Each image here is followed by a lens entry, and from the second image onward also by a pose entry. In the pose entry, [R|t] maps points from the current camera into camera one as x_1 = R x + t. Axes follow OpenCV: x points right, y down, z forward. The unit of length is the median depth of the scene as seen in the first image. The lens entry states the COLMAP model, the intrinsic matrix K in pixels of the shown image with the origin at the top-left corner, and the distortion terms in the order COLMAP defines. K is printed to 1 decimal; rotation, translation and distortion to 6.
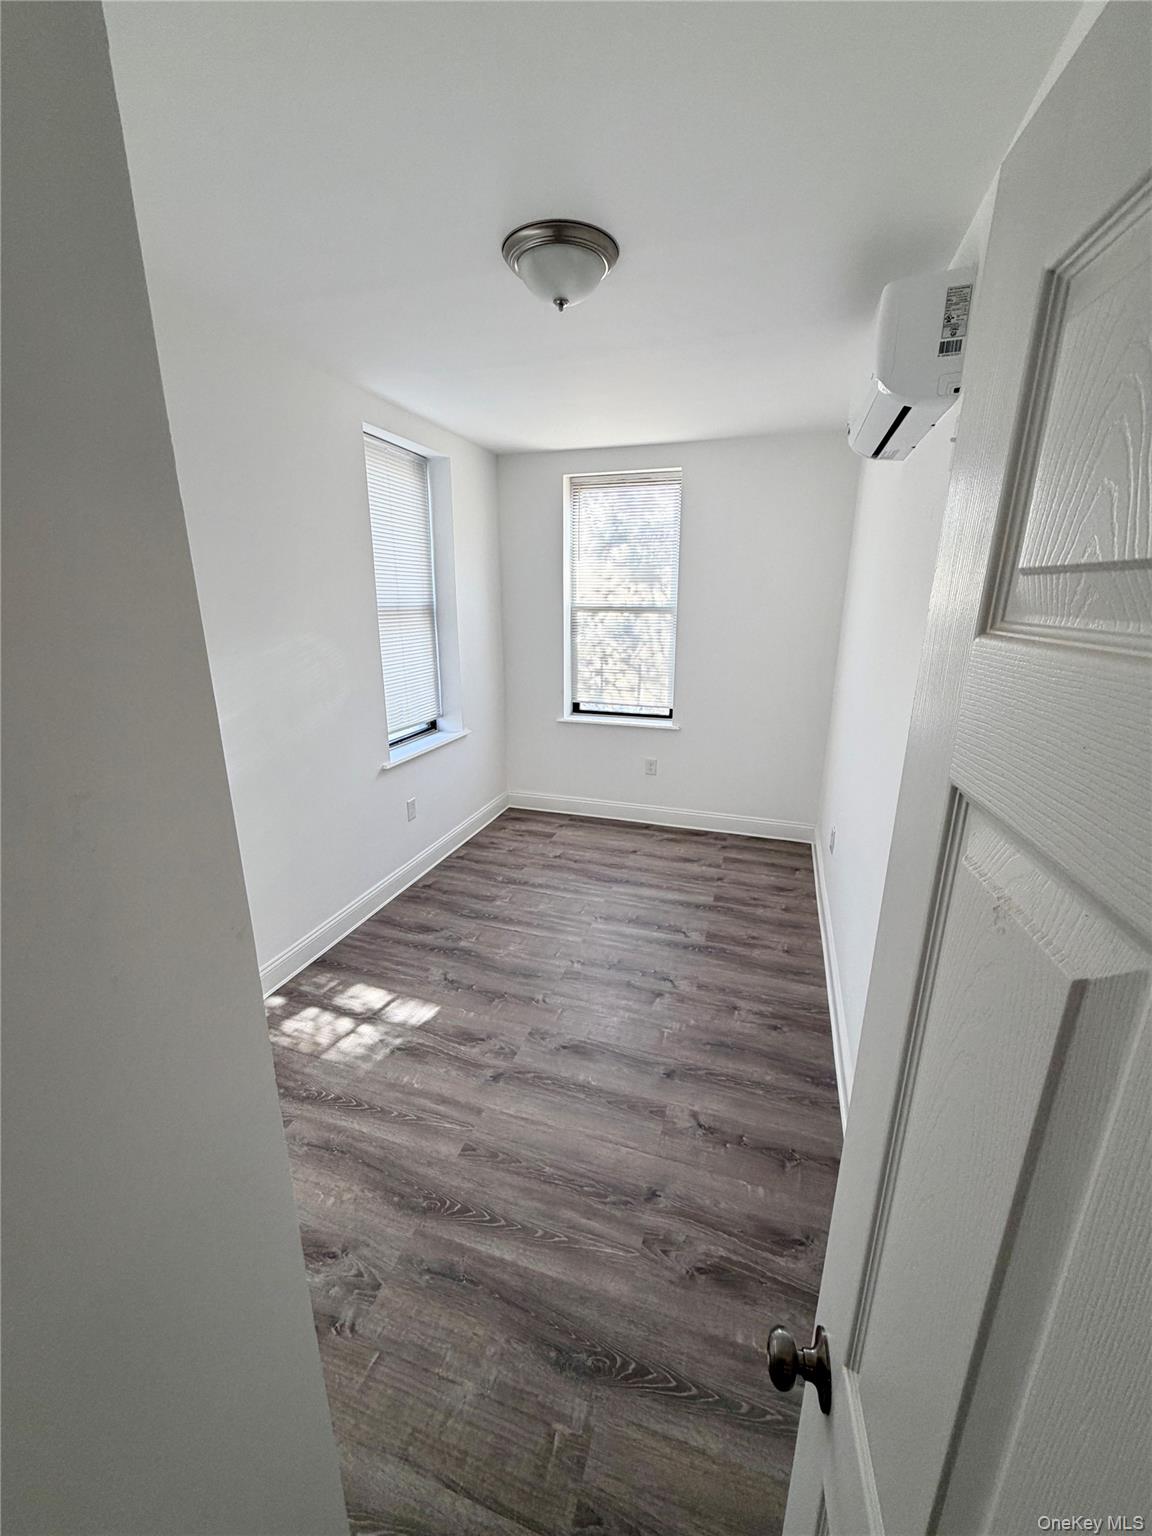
lens RADIAL K [[605.9, 0, 582.8], [0, 605.9, 766.2], [0, 0, 1]] dist [-0.001800, -0.000273]
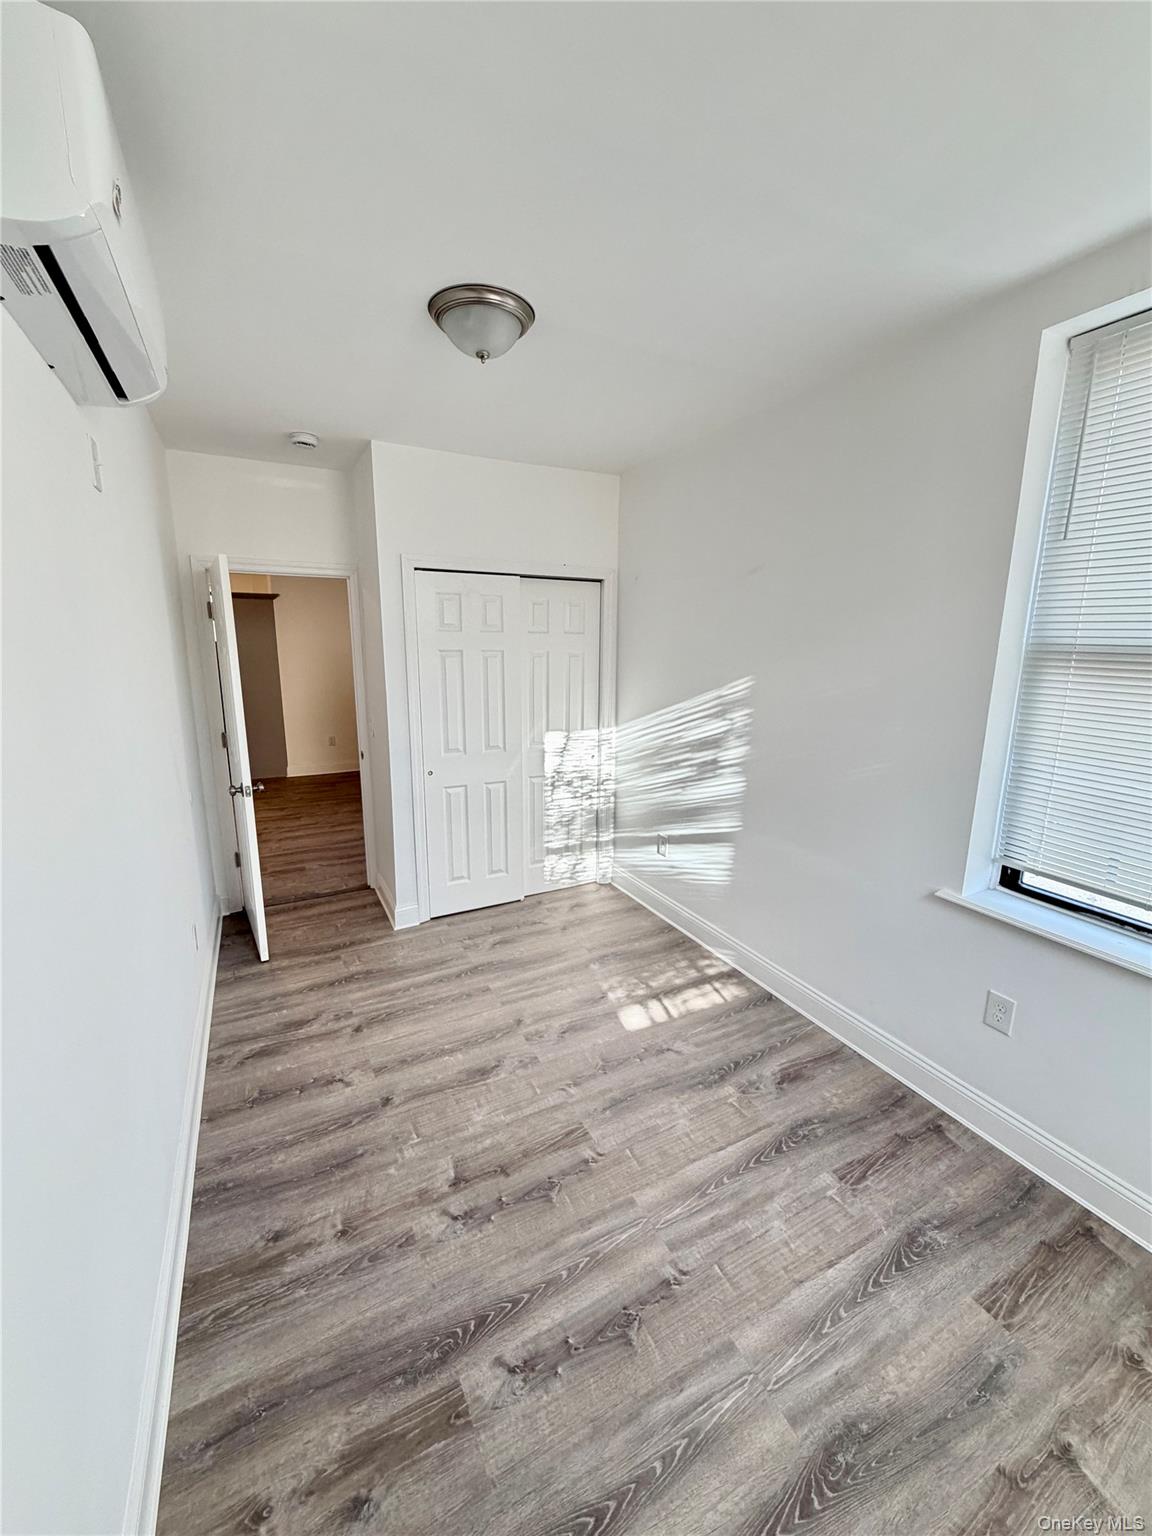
lens RADIAL K [[605.9, 0, 582.8], [0, 605.9, 766.2], [0, 0, 1]] dist [-0.001800, -0.000273]
pose [[-0.698002, 0.136800, -0.702908, 0.435691], [-0.207798, 0.900653, 0.381633, -0.341008], [0.685284, 0.412443, -0.600231, 1.285604]]
